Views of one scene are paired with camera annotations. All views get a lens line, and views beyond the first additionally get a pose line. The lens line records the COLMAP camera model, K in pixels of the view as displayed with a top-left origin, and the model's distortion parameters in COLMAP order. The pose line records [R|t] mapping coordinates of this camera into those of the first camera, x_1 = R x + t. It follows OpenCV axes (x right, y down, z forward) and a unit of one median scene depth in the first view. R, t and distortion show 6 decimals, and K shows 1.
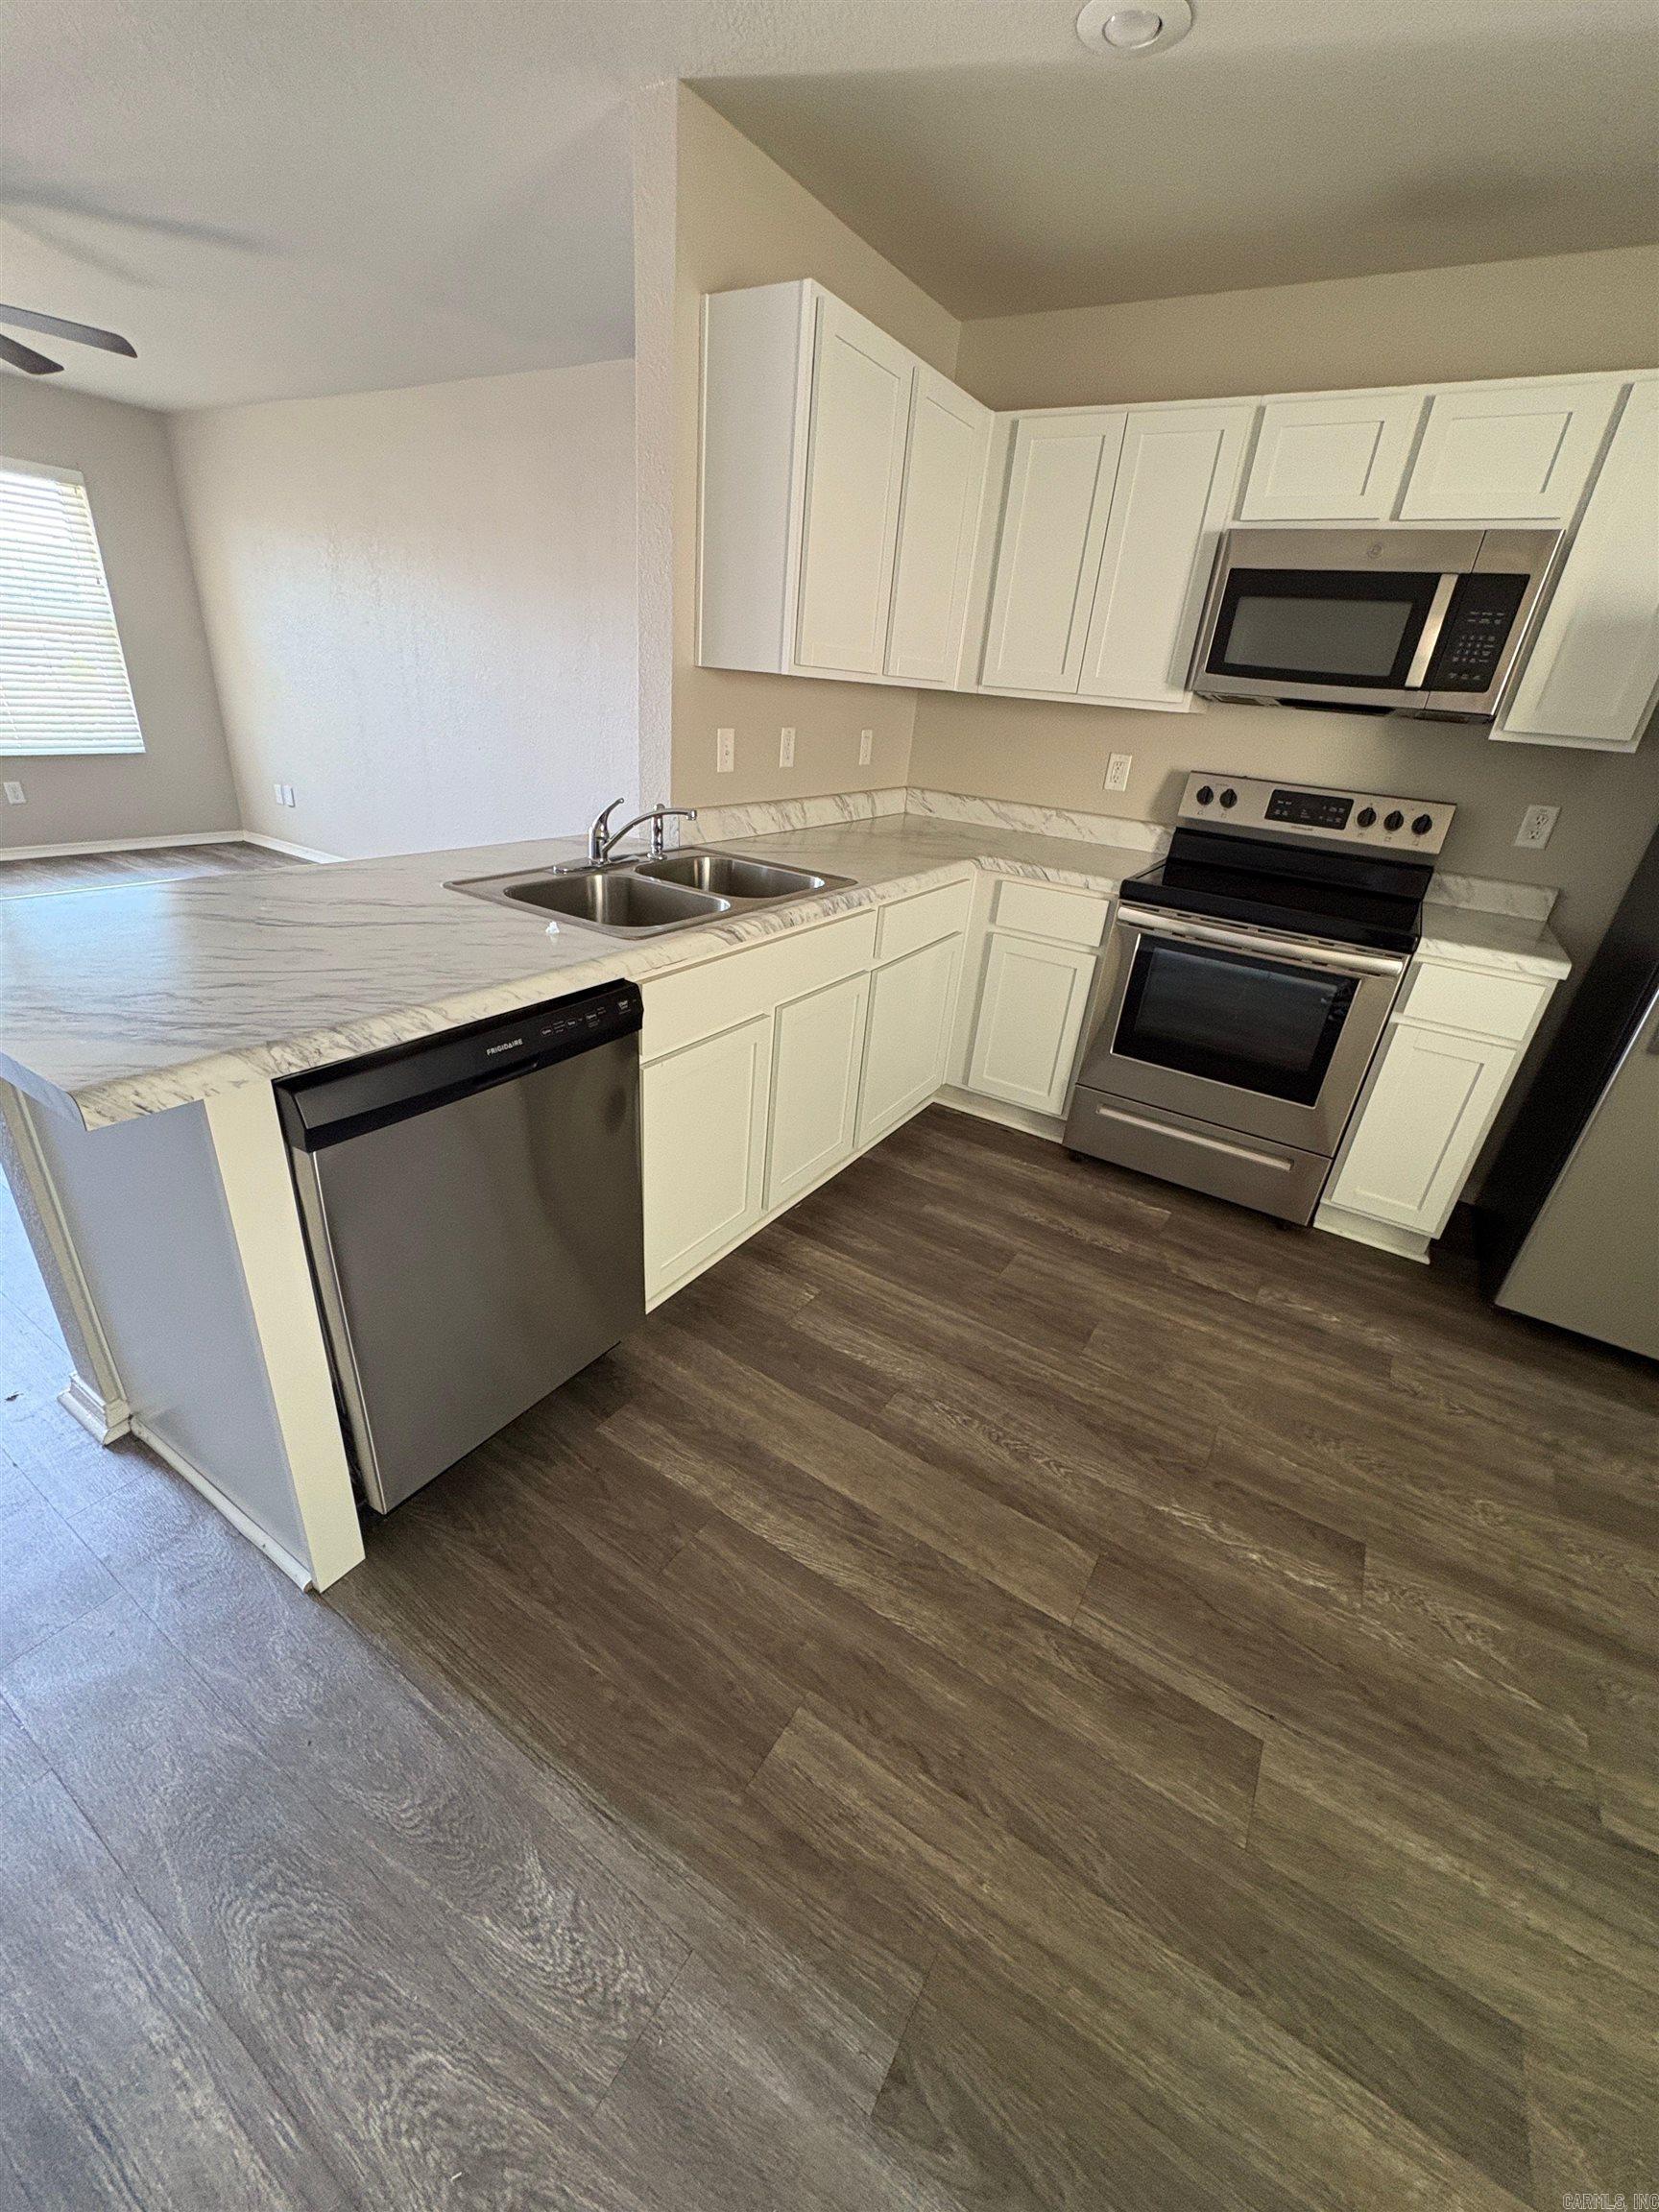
lens RADIAL K [[885.2, 0, 829.0], [0, 885.2, 1103.7], [0, 0, 1]] dist [-0.001567, 0.000336]
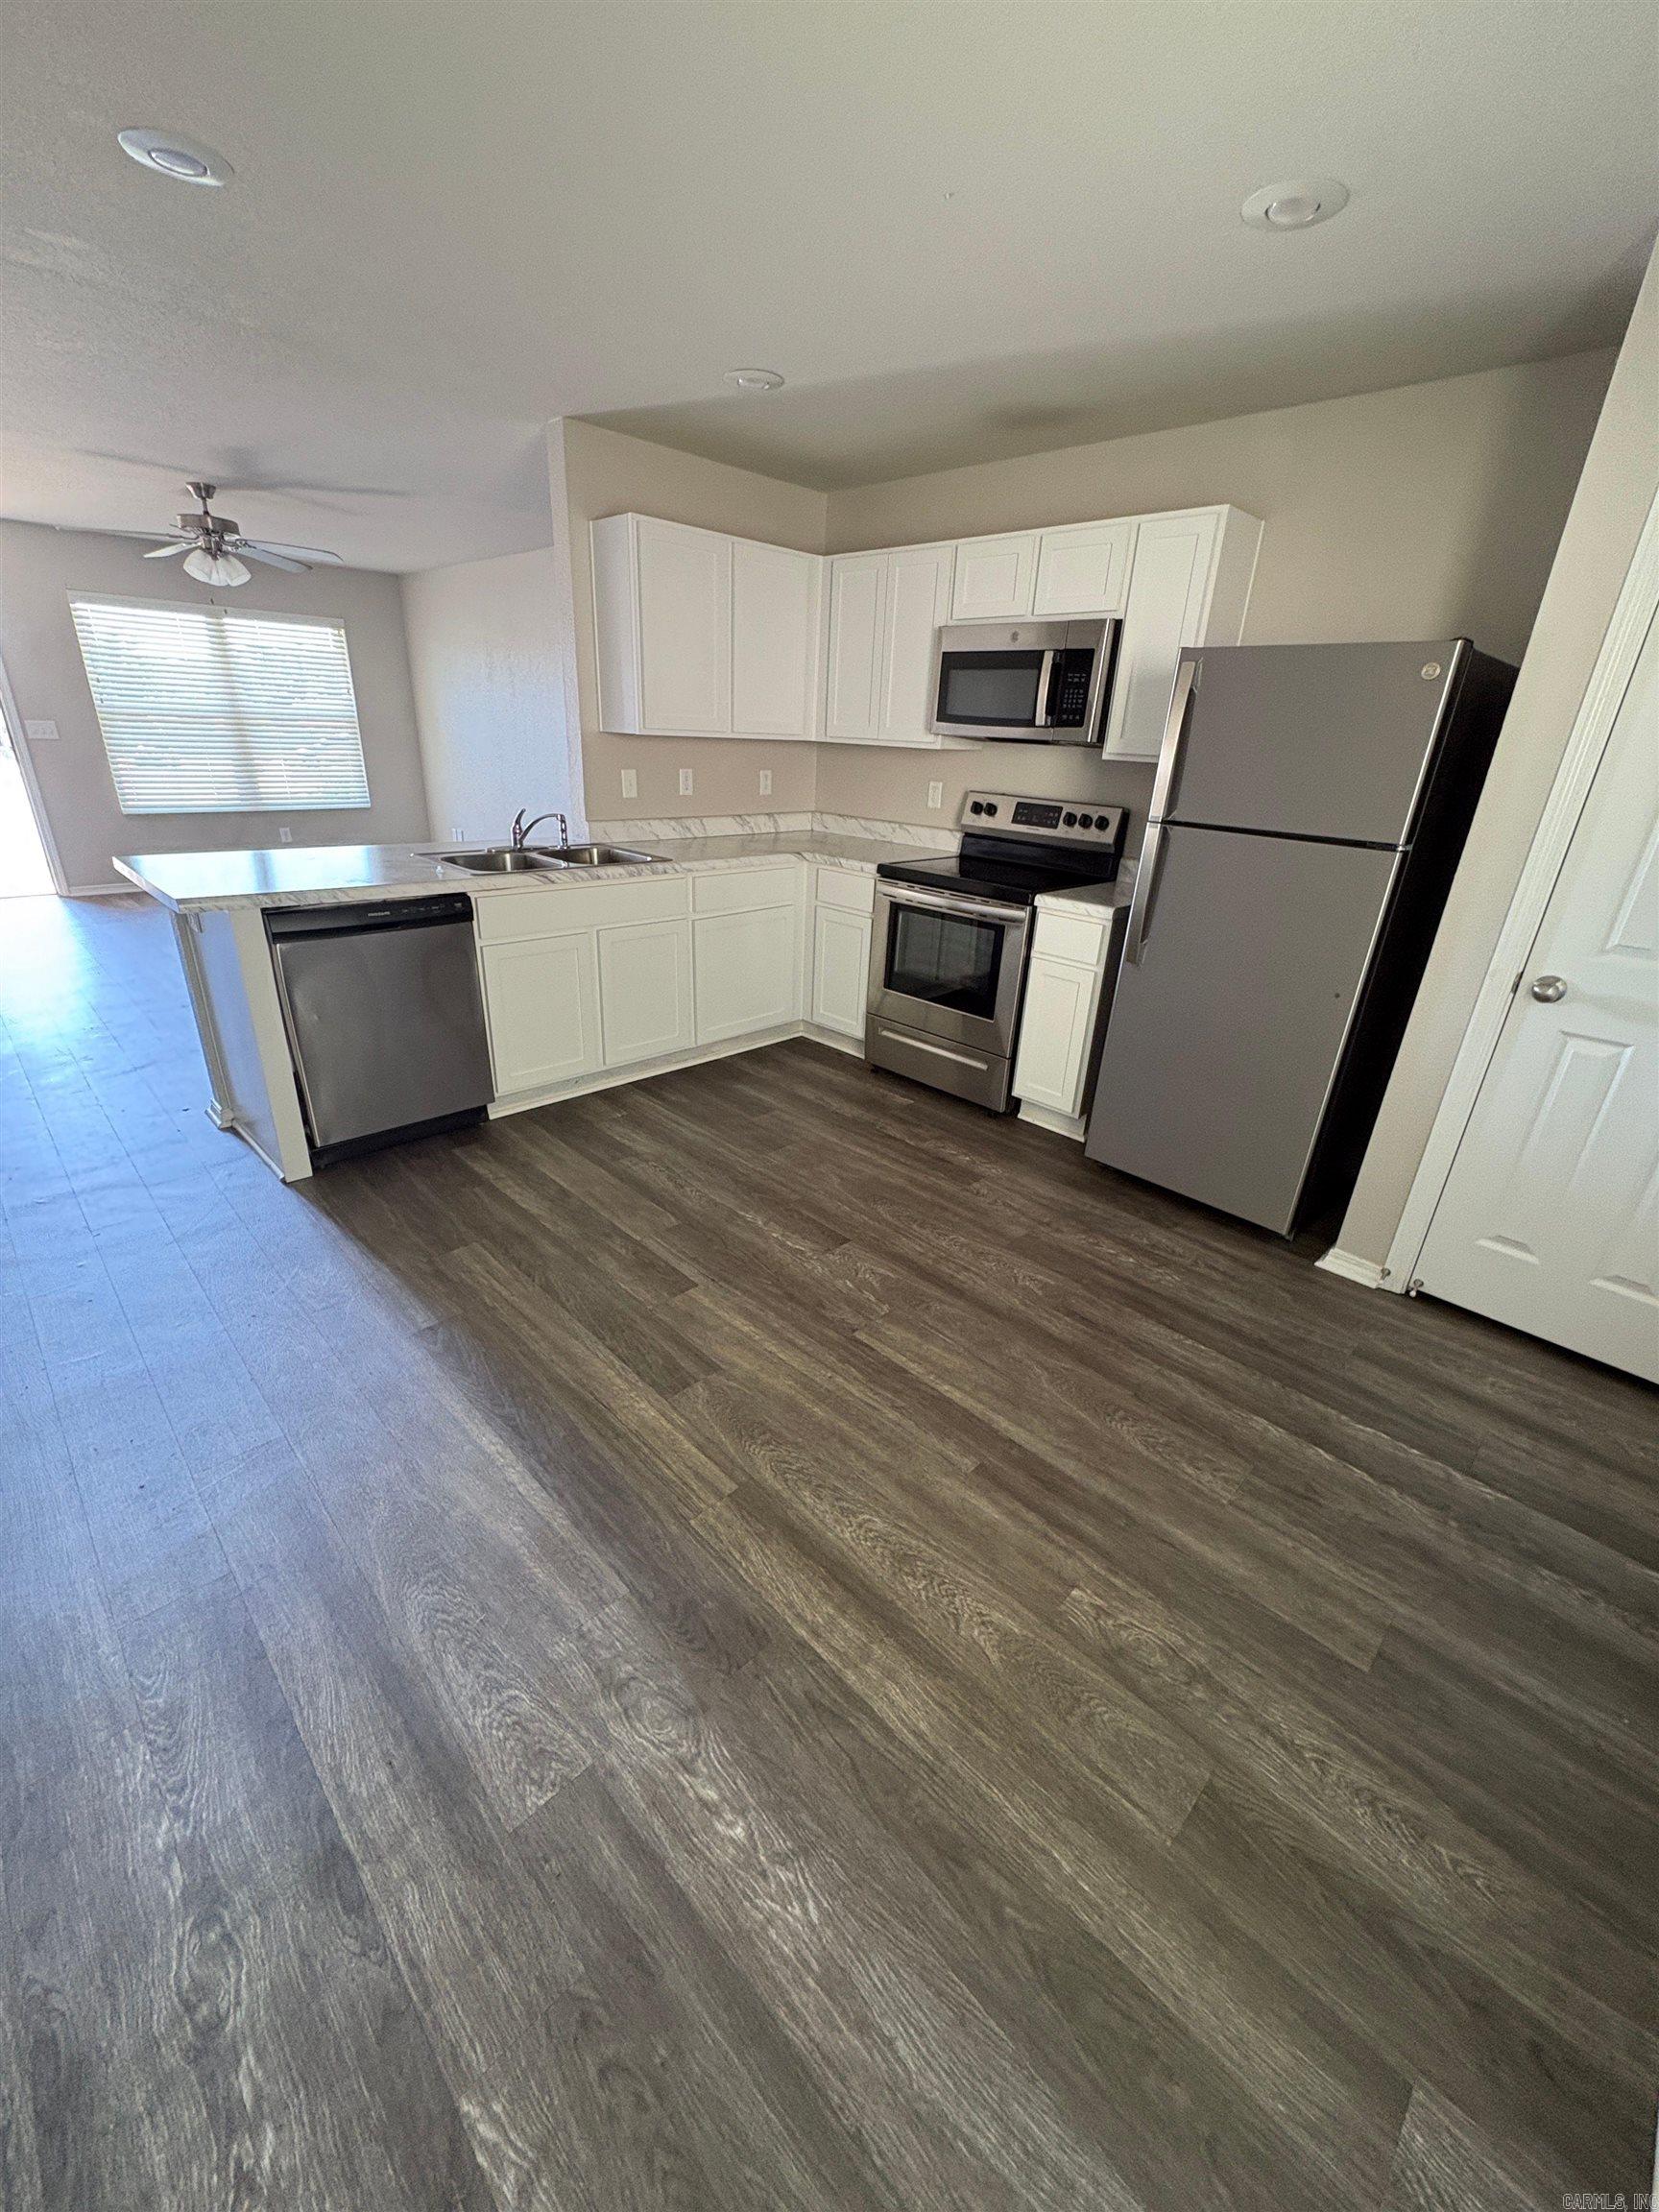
lens RADIAL K [[885.2, 0, 827.4], [0, 885.2, 1103.9], [0, 0, 1]] dist [-0.001567, 0.000336]
pose [[0.974024, 0.051406, -0.220531, 0.660256], [-0.064349, 0.996577, -0.051908, 0.243655], [0.217108, 0.064750, 0.973998, -0.445917]]
